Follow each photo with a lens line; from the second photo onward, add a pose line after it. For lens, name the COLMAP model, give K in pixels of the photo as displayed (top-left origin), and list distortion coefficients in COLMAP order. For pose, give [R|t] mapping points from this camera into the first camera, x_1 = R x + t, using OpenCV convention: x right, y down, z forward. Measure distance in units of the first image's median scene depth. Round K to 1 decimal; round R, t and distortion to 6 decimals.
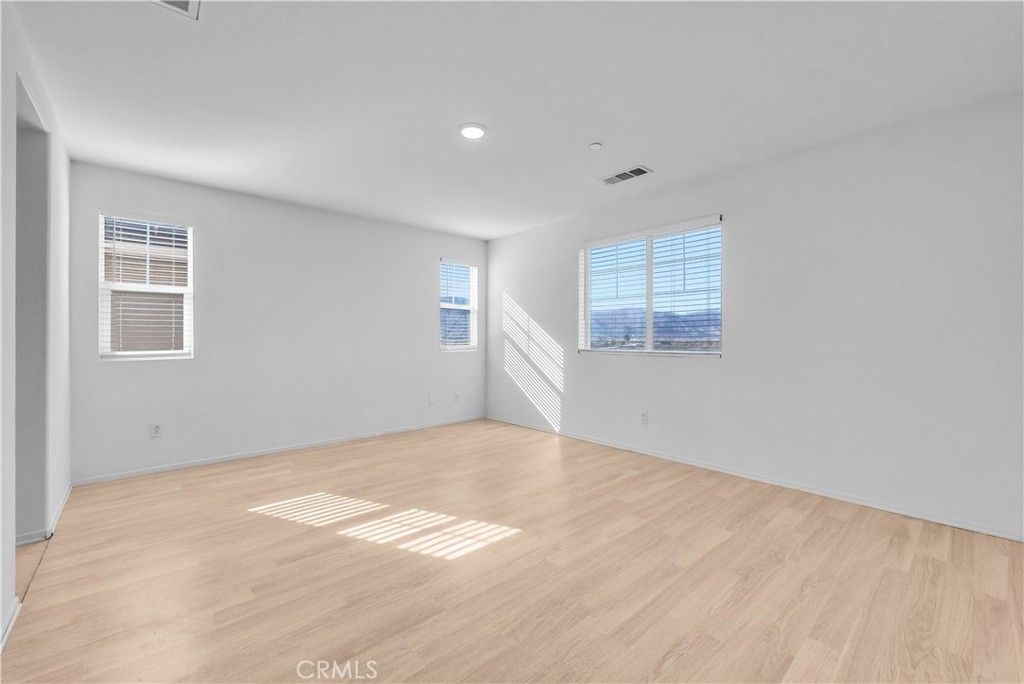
lens RADIAL K [[419.8, 0, 515.2], [0, 419.8, 347.2], [0, 0, 1]] dist [-0.001762, -0.000051]
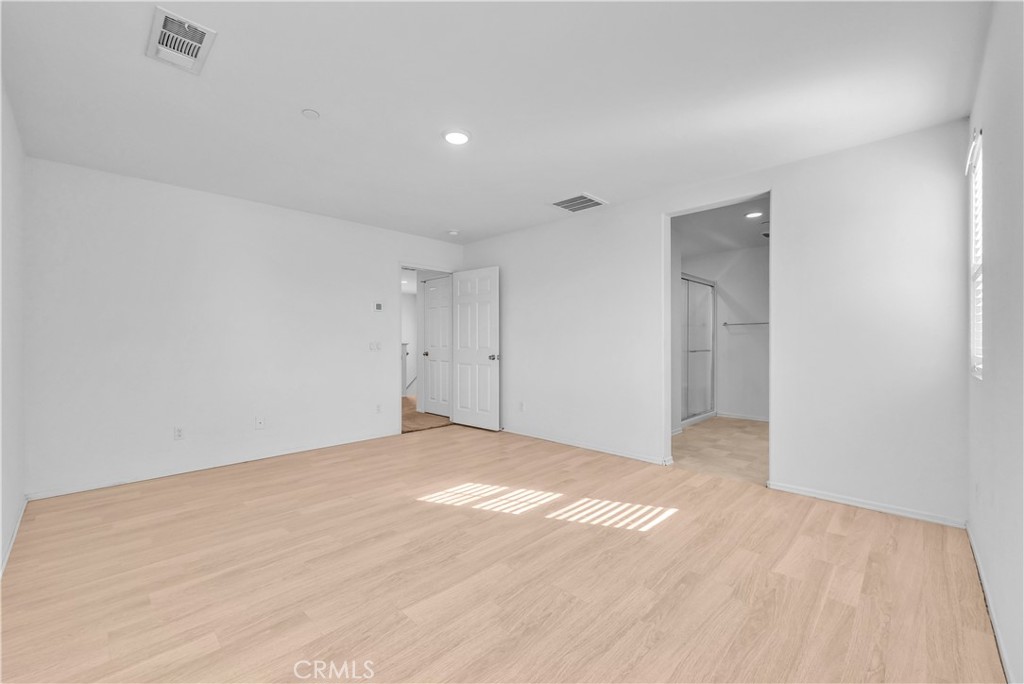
lens RADIAL K [[419.8, 0, 512.4], [0, 419.8, 338.3], [0, 0, 1]] dist [-0.001762, -0.000051]
pose [[-0.997927, 0.001410, -0.064338, -0.175565], [0.000368, 0.999869, 0.016206, -0.052173], [0.064352, 0.016149, -0.997797, 2.103655]]
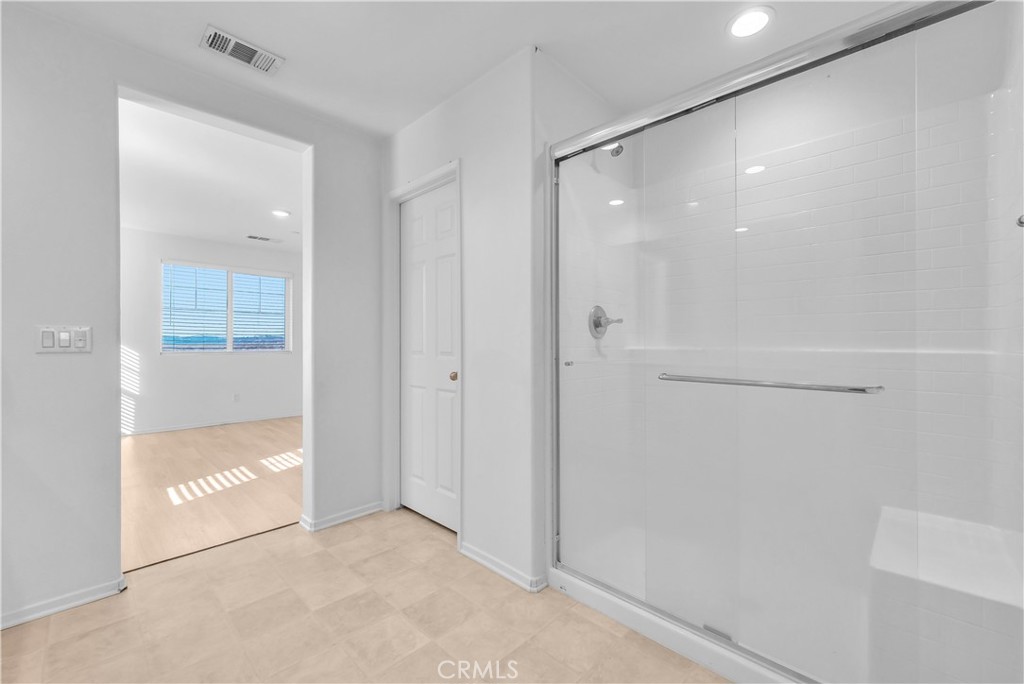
lens RADIAL K [[419.8, 0, 516.1], [0, 419.8, 341.2], [0, 0, 1]] dist [-0.001762, -0.000051]
pose [[-0.066003, 0.003573, 0.997813, -1.842453], [0.017789, 0.999839, -0.002404, -0.006091], [-0.997661, 0.017592, -0.066056, 0.217086]]
